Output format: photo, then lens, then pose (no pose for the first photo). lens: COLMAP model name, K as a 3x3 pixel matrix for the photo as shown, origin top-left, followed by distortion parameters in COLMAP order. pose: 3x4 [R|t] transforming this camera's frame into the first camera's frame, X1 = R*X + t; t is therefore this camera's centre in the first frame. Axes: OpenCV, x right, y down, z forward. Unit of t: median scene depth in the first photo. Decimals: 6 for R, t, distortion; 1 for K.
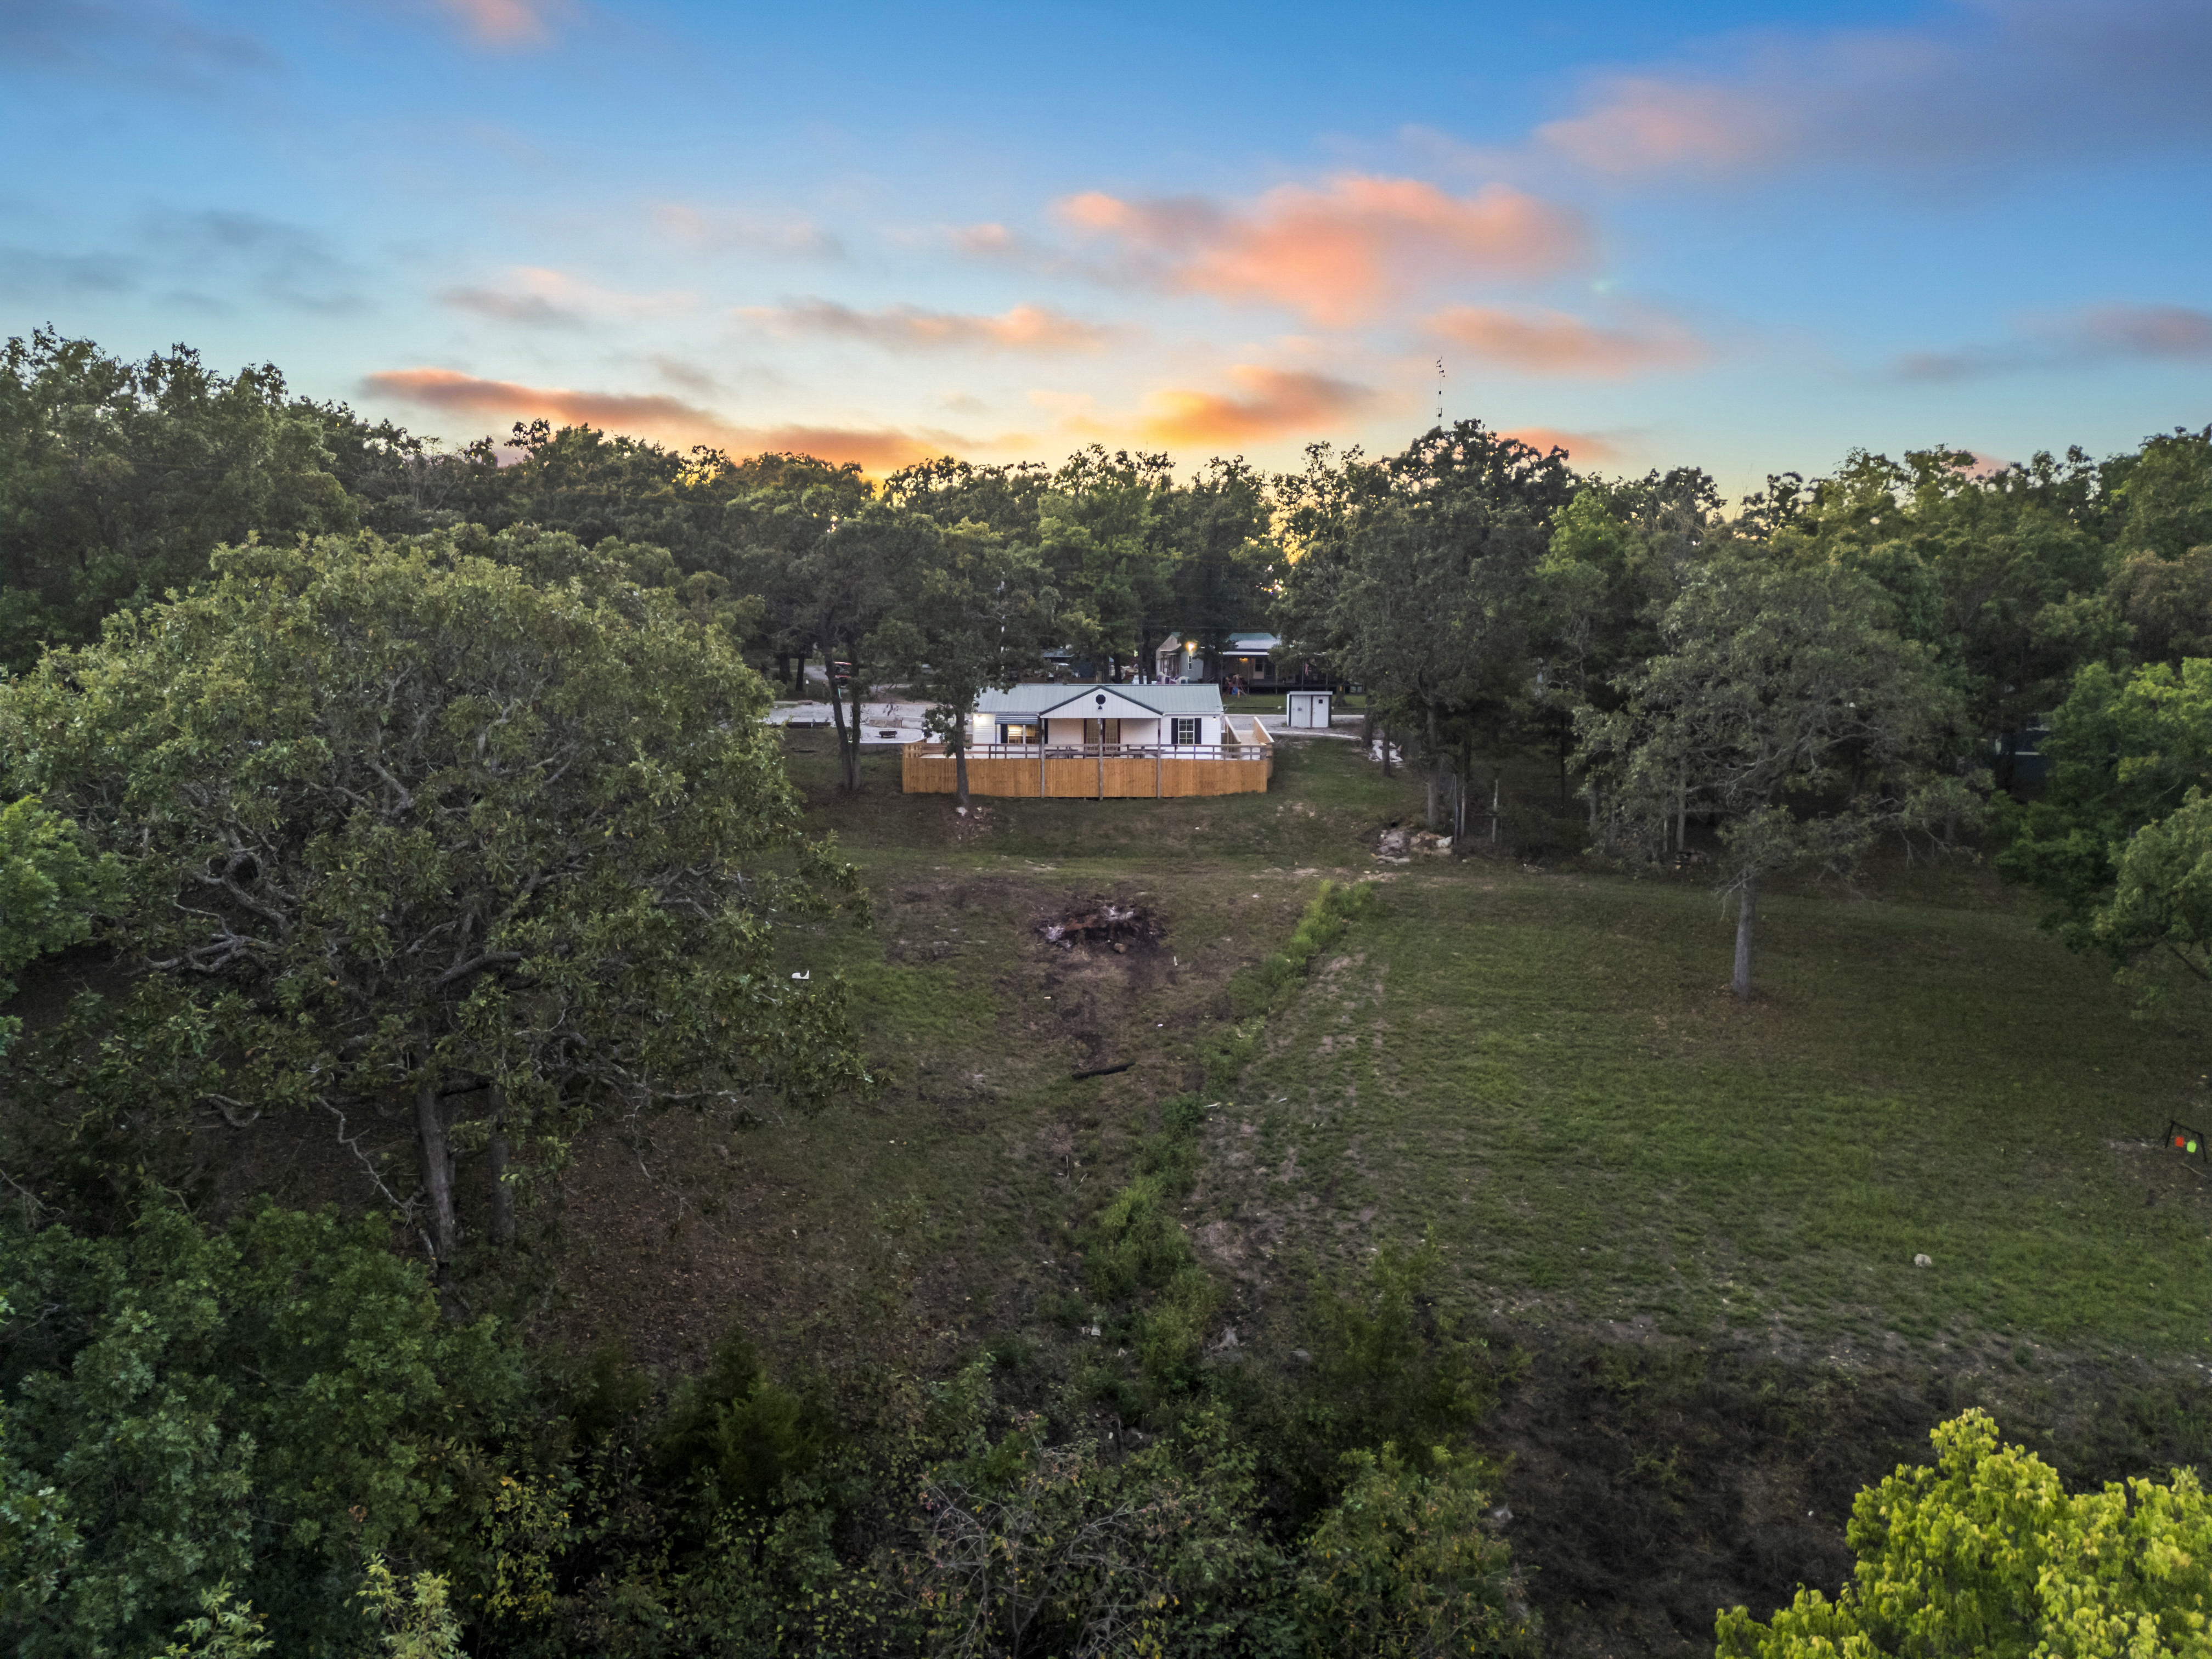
lens RADIAL K [[1553.0, 0, 1104.7], [0, 1553.0, 820.5], [0, 0, 1]] dist [0.063690, -0.054066]
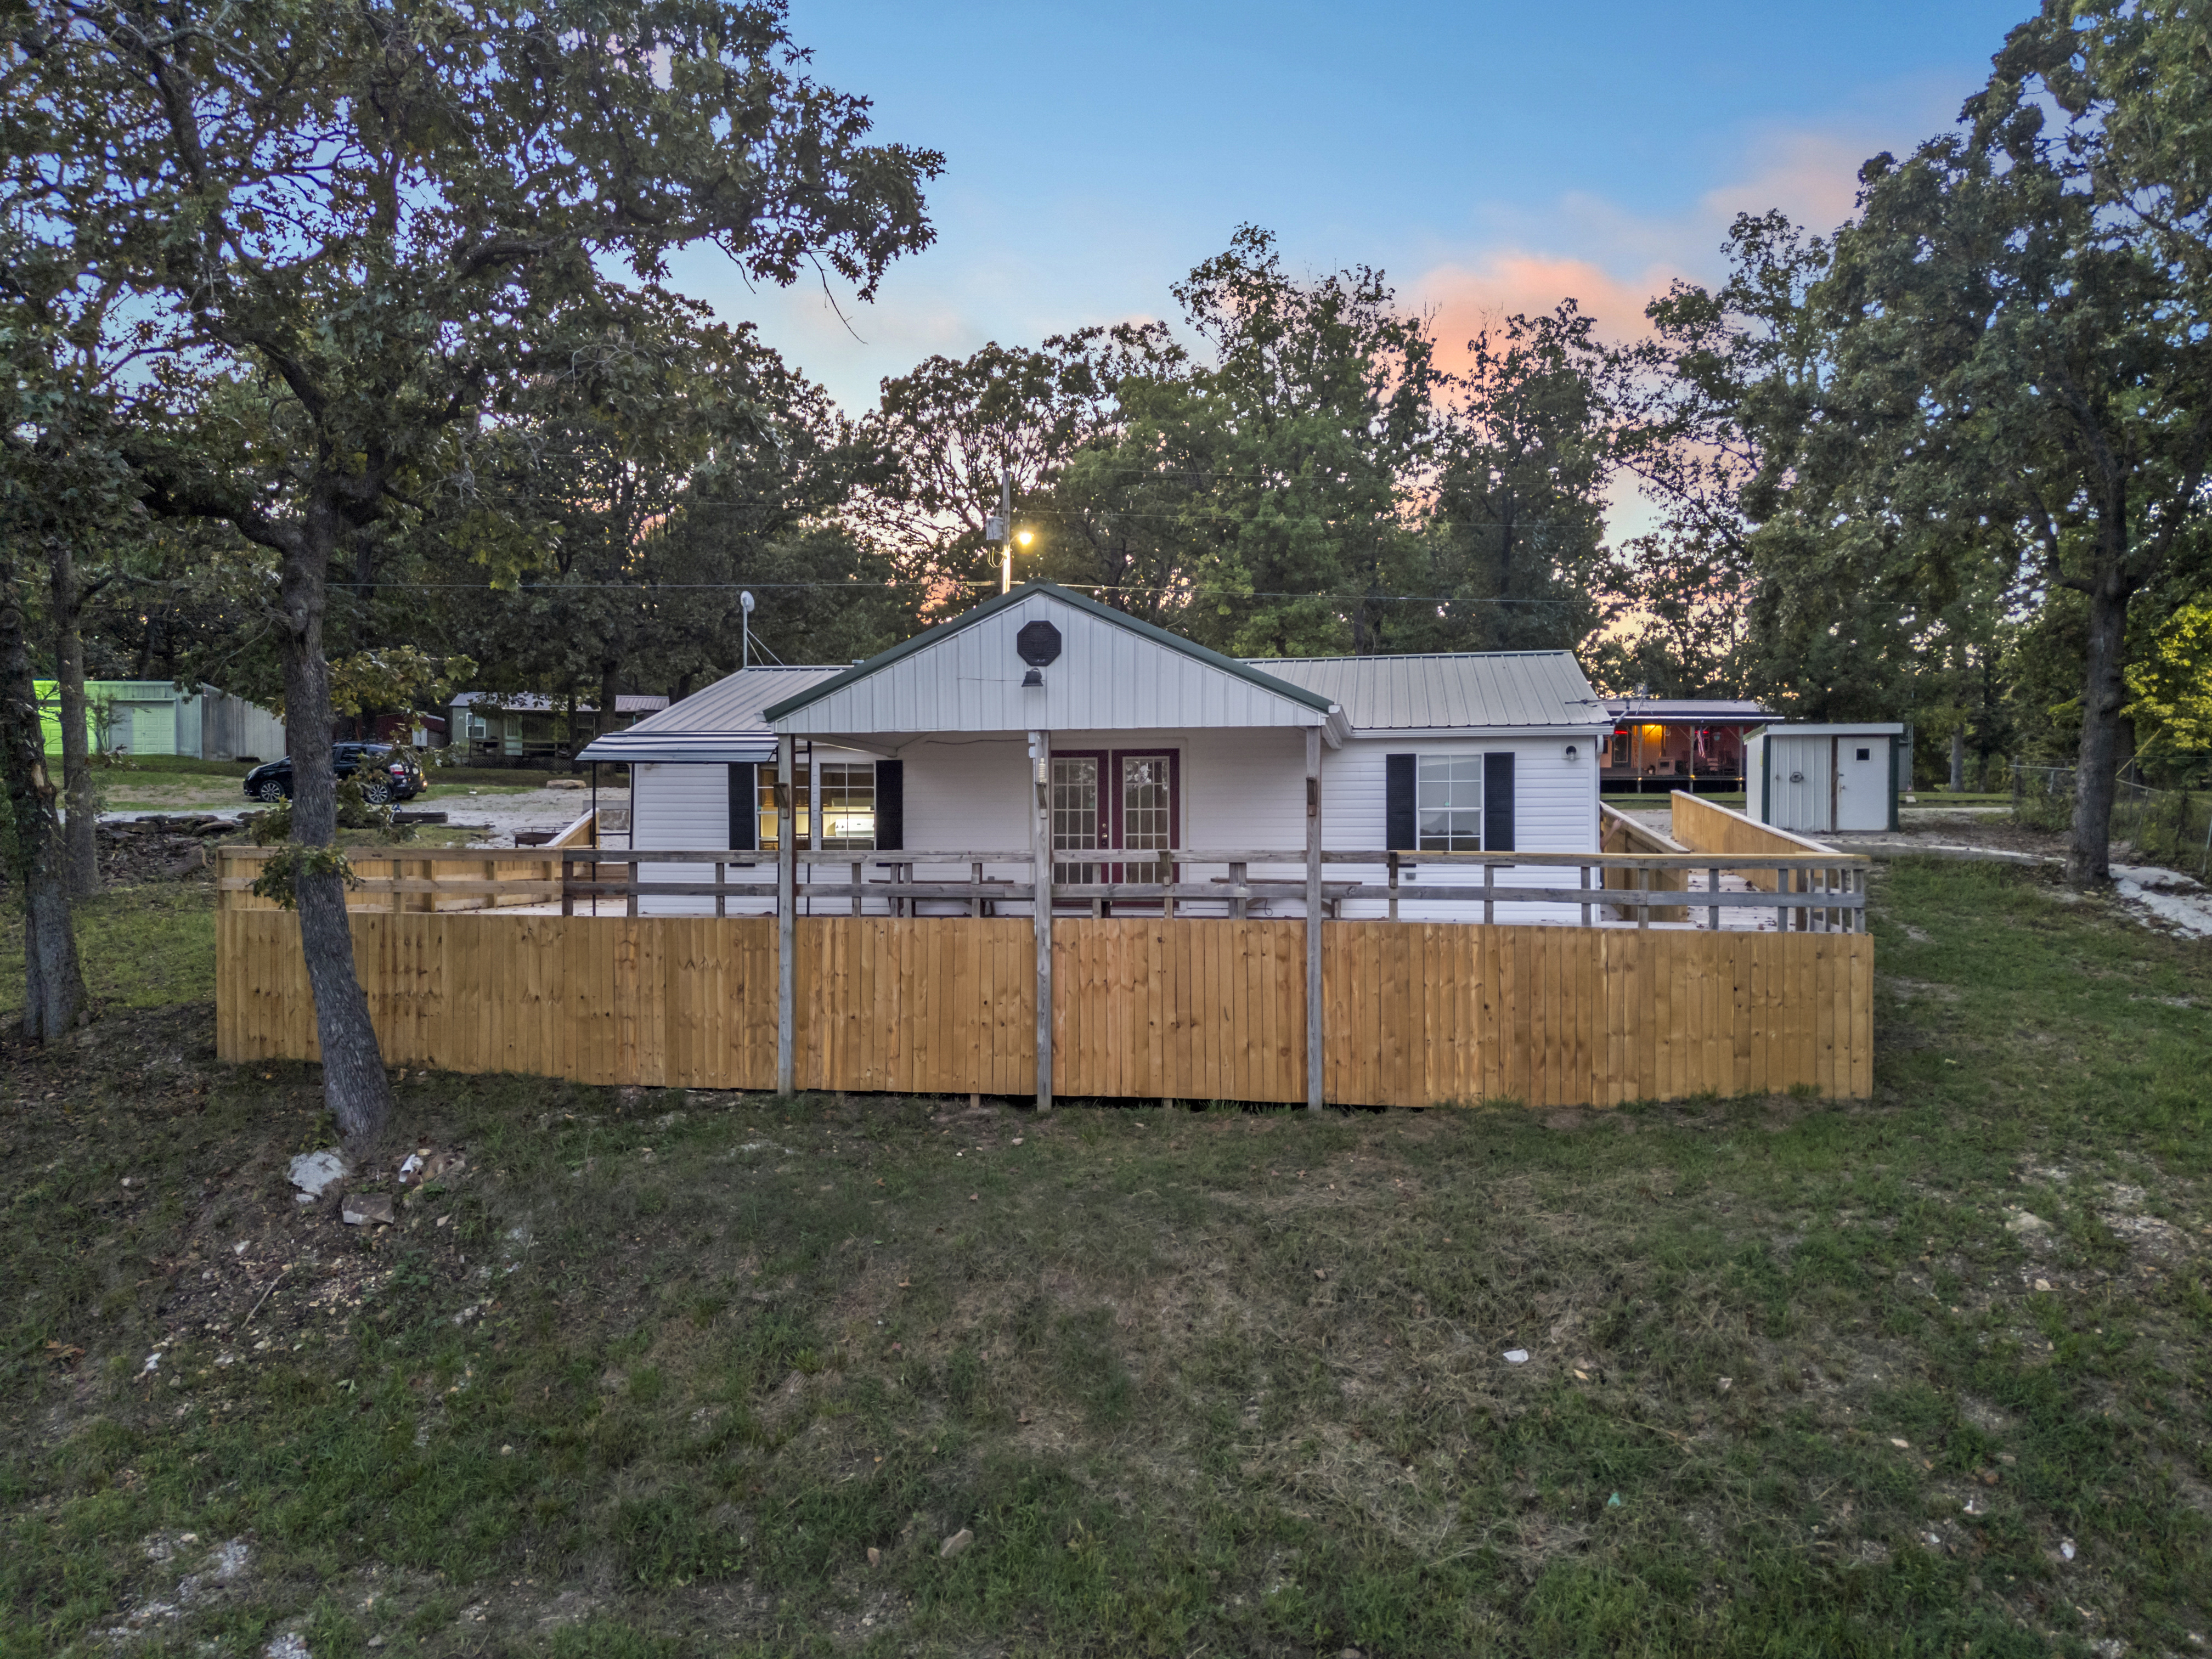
lens RADIAL K [[1553.0, 0, 1104.7], [0, 1553.0, 820.5], [0, 0, 1]] dist [0.063690, -0.054066]
pose [[0.985170, -0.002366, -0.171567, 0.041640], [-0.014985, 0.994898, -0.099765, -0.030726], [0.170928, 0.100857, 0.980108, 0.760100]]
